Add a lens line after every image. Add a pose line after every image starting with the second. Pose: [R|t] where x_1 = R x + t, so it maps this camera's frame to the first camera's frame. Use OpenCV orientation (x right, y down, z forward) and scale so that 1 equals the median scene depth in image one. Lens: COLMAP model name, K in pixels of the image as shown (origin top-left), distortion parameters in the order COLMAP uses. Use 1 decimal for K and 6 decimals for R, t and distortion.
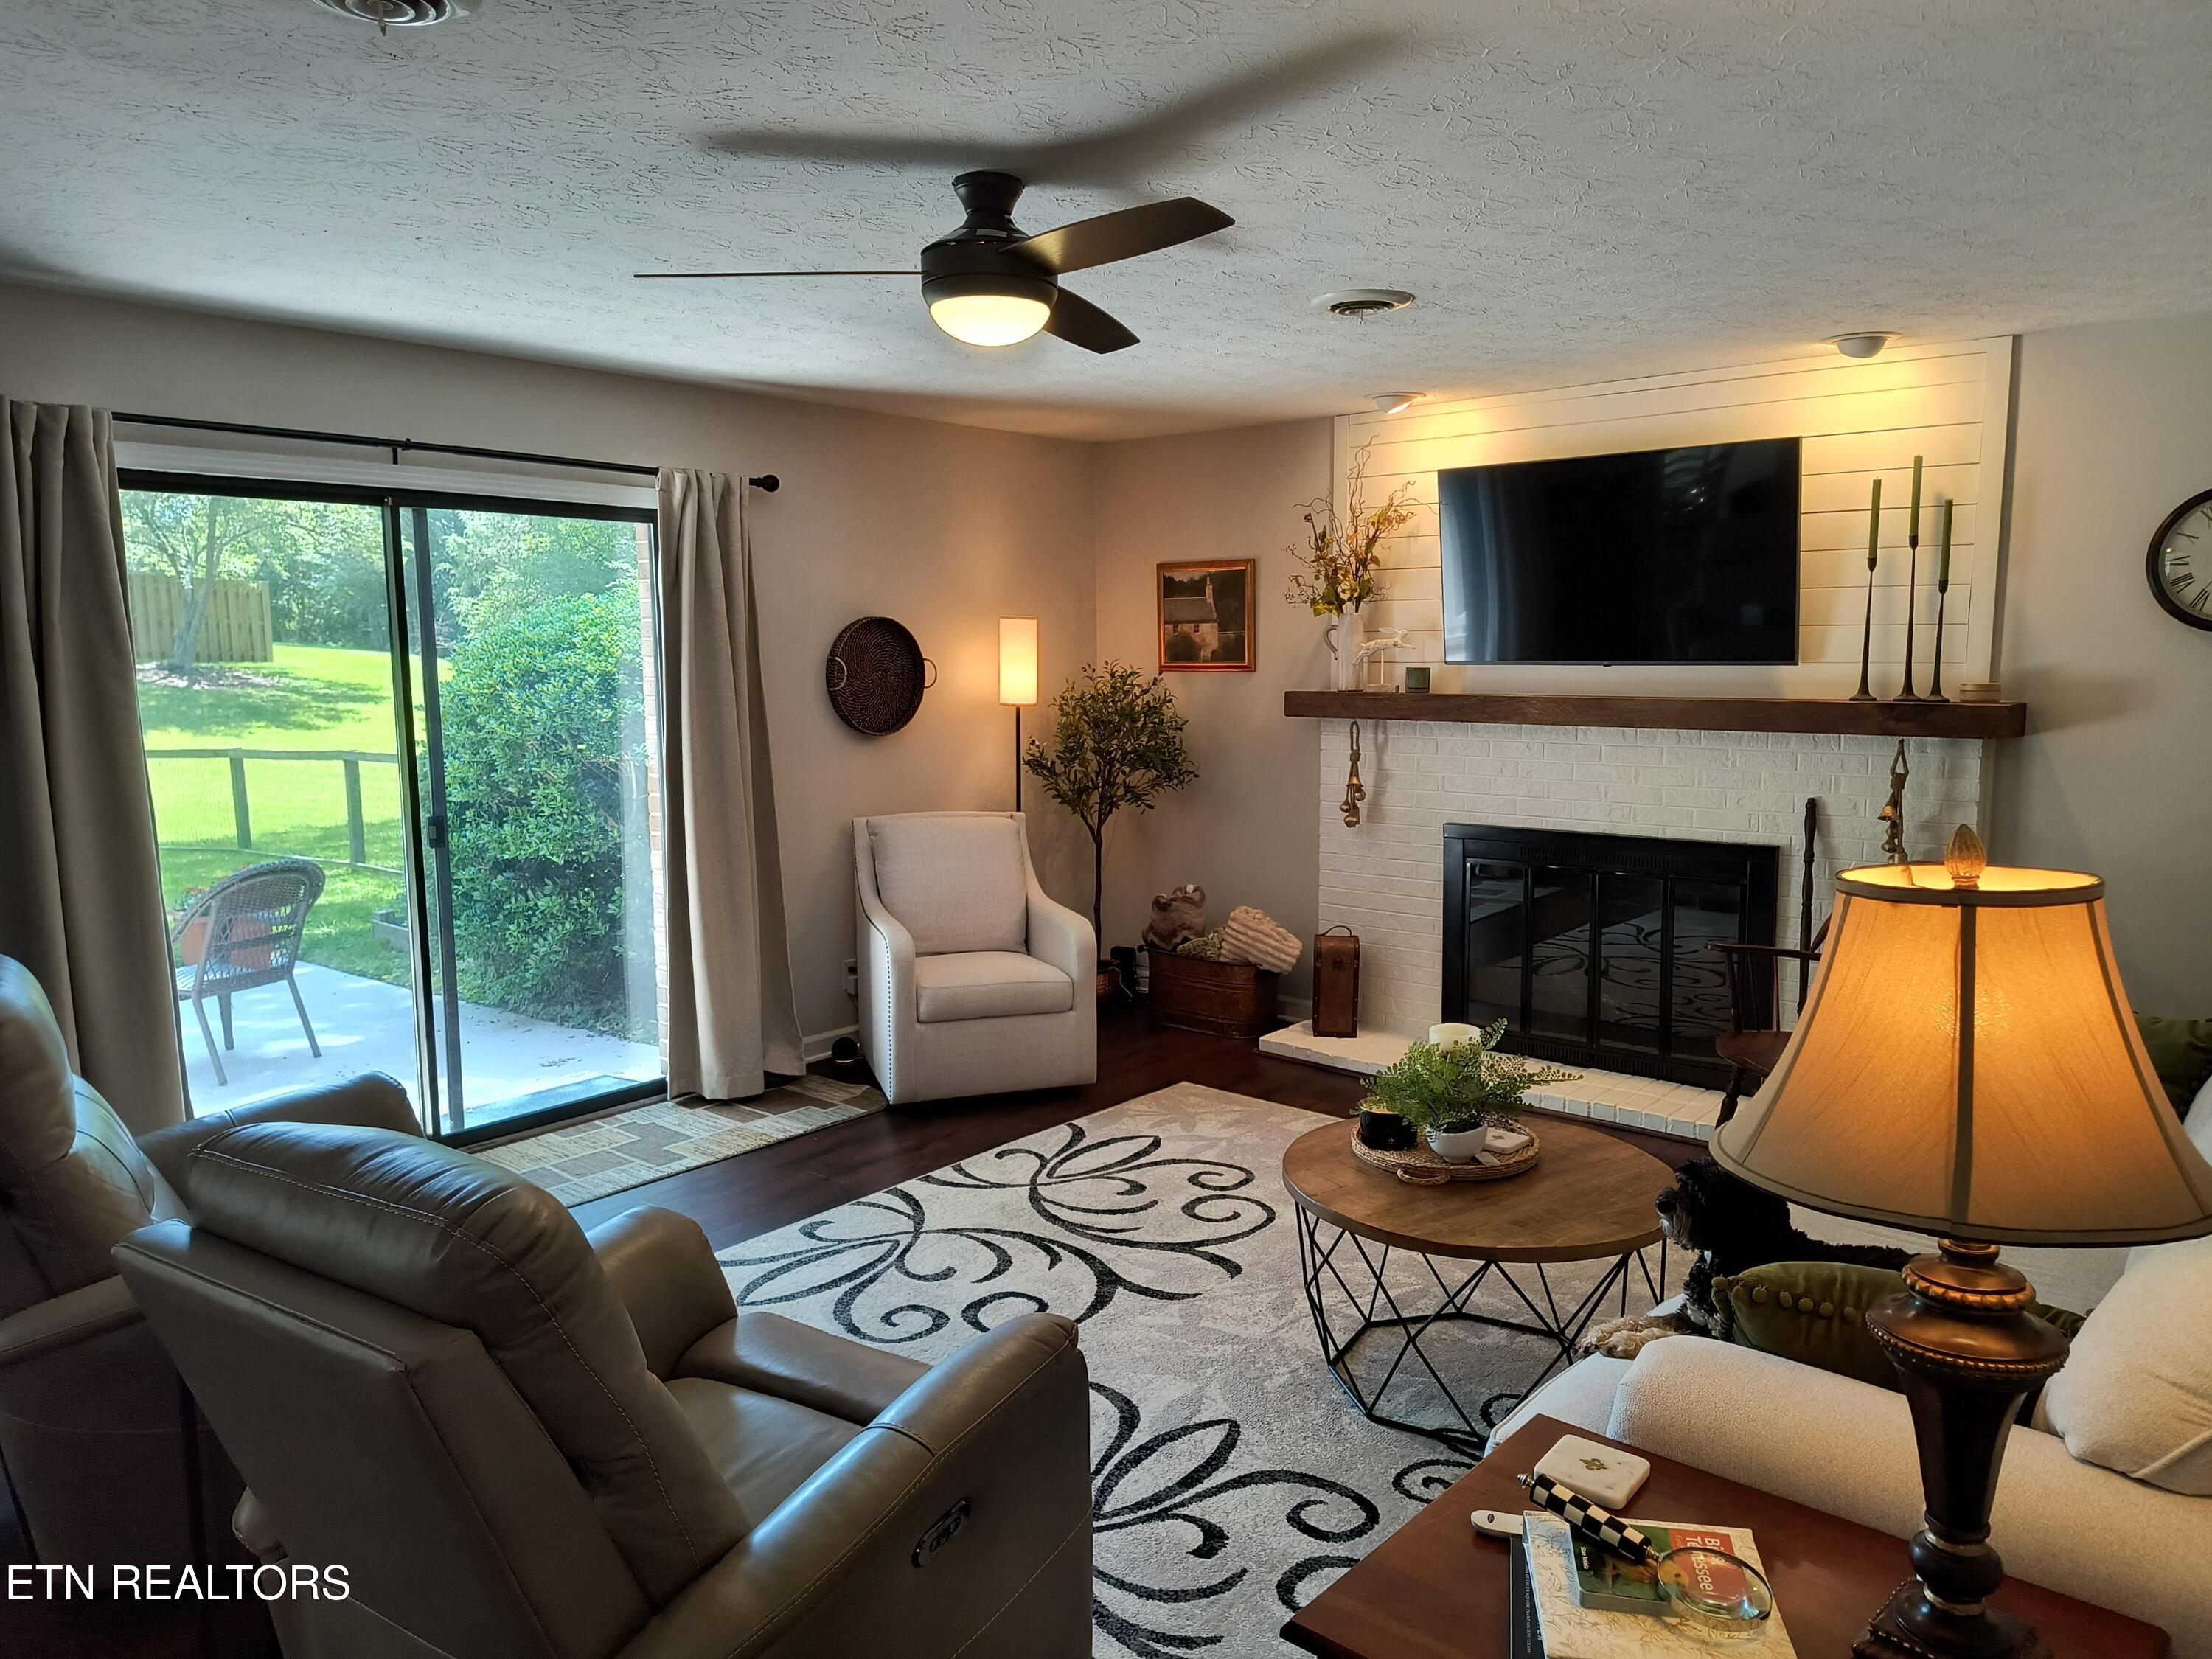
lens RADIAL K [[1478.7, 0, 1106.0], [0, 1478.7, 829.5], [0, 0, 1]] dist [0.002824, -0.022510]
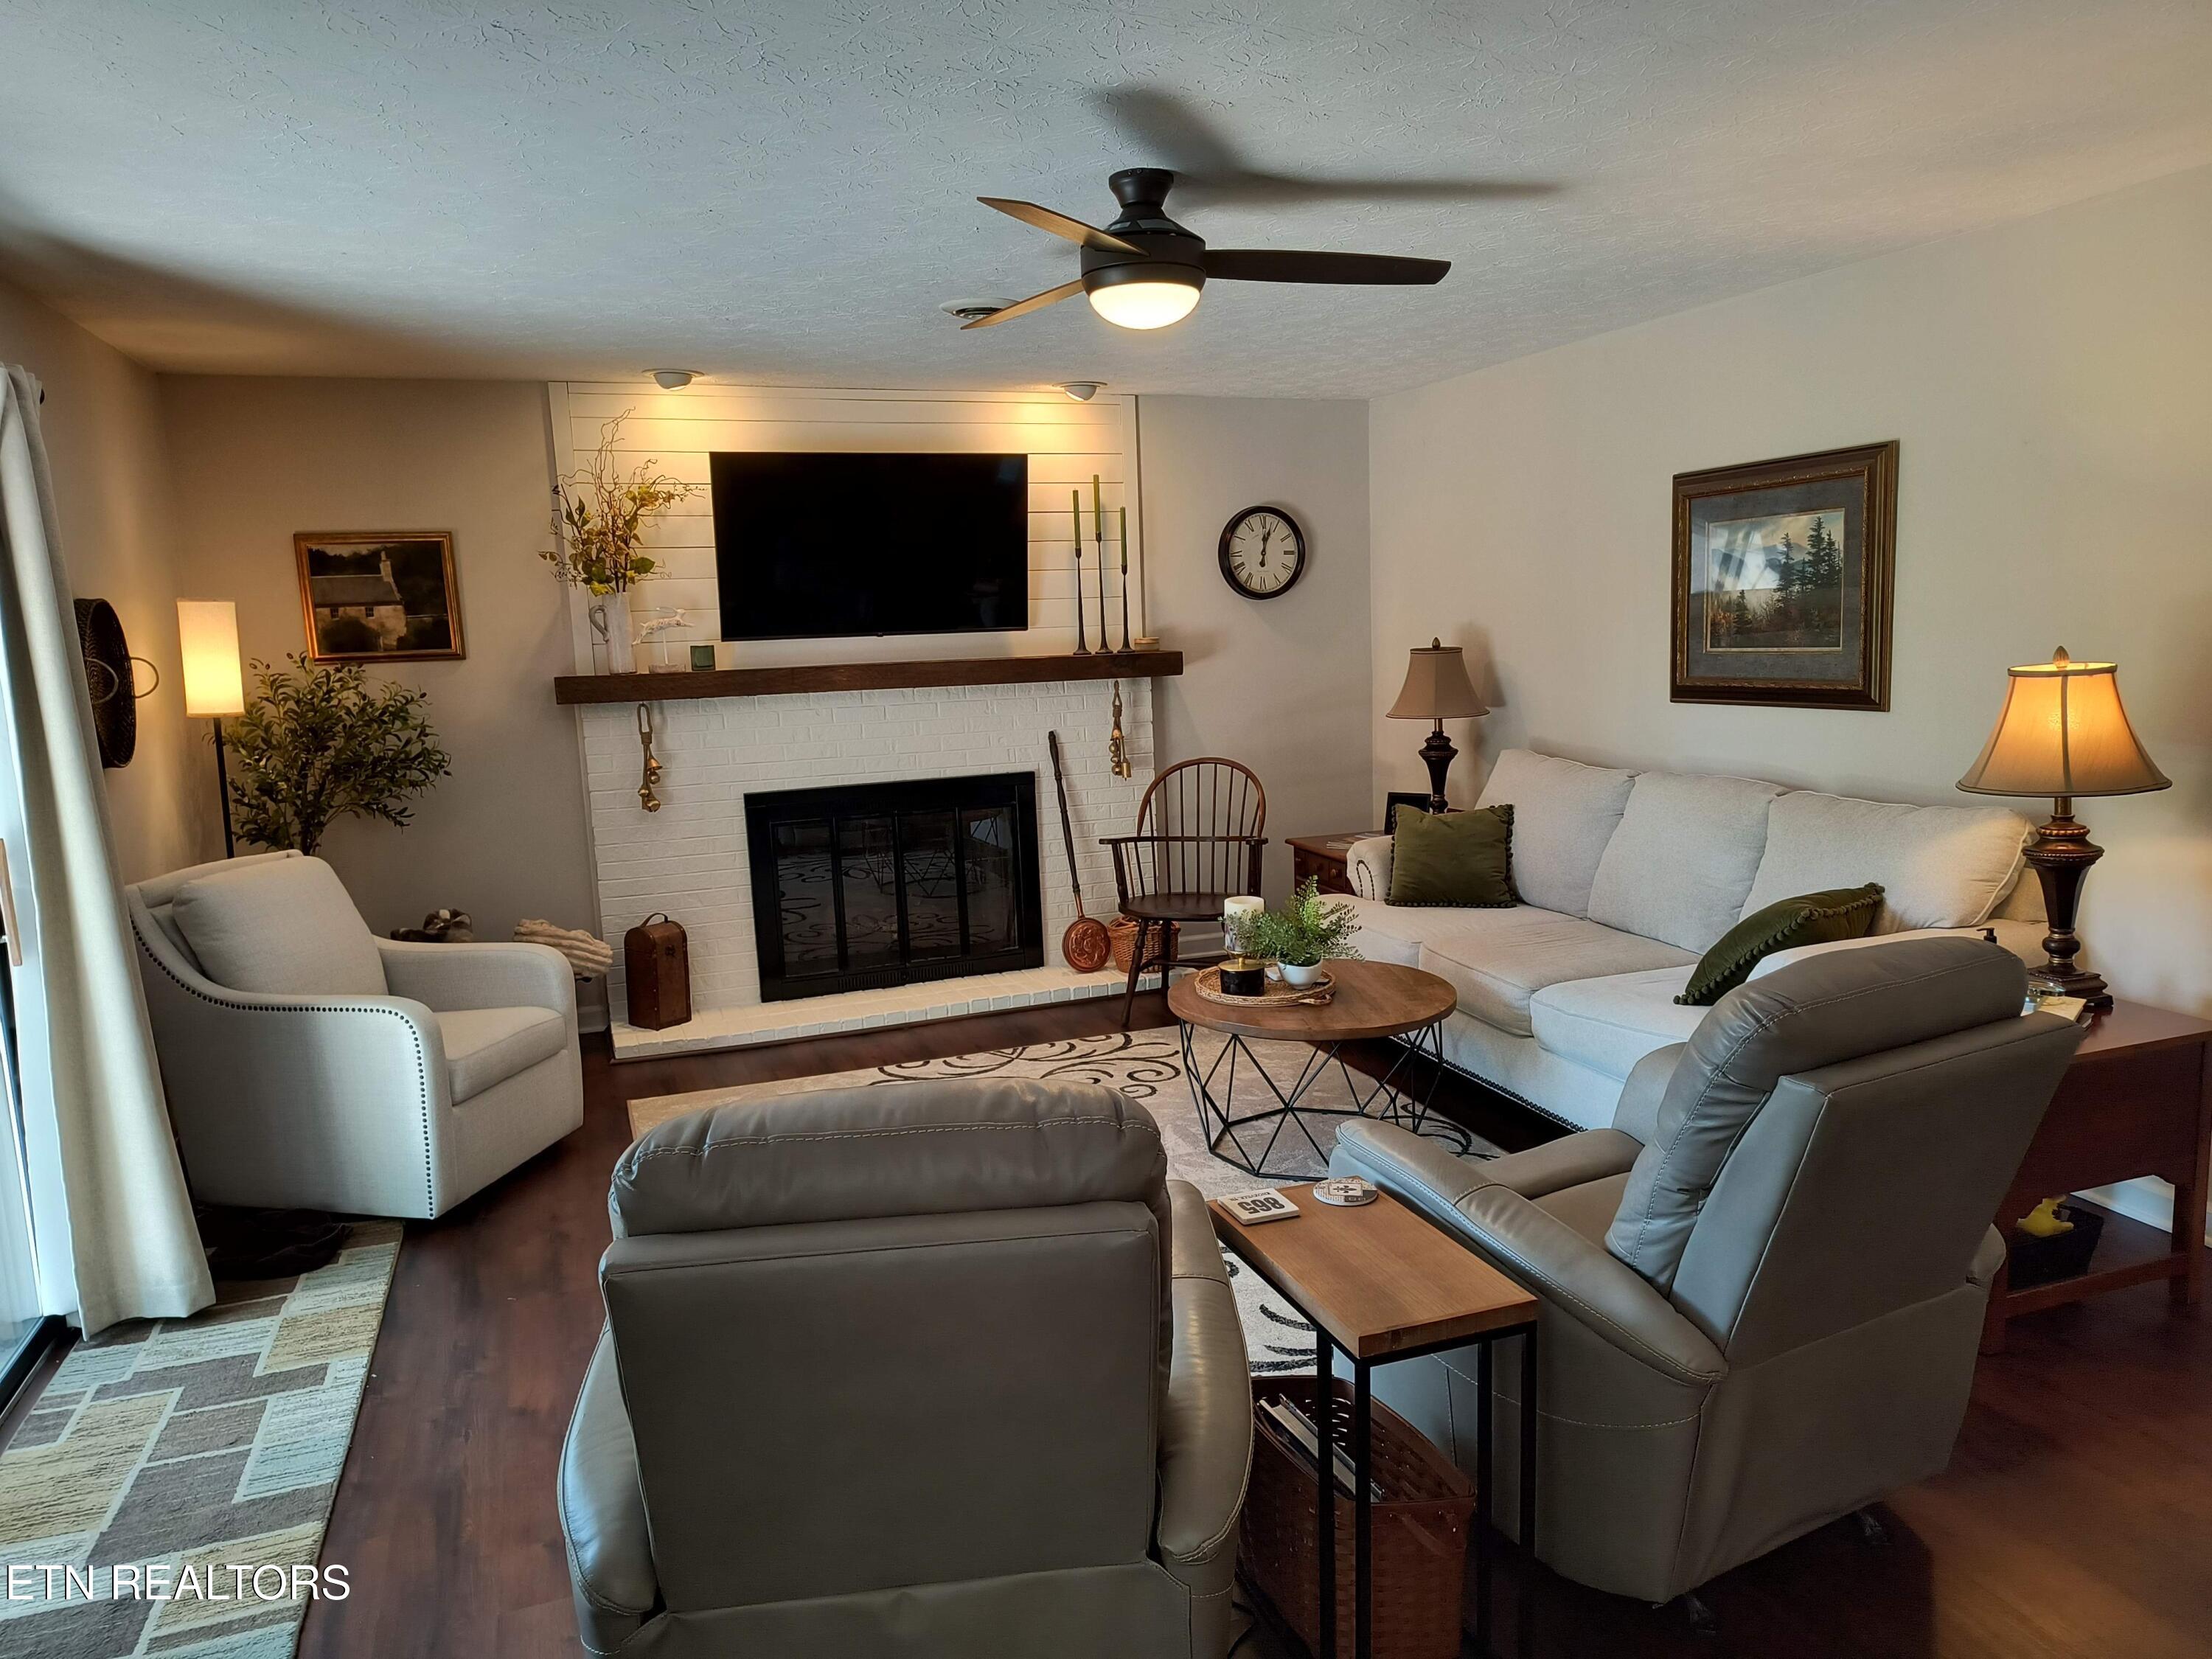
lens RADIAL K [[1476.5, 0, 1106.0], [0, 1476.5, 829.5], [0, 0, 1]] dist [0.042362, -0.056249]
pose [[0.498369, -0.135023, 0.856386, -0.541566], [0.137272, 0.987627, 0.075830, -0.023593], [-0.856029, 0.079767, 0.510737, 0.252264]]
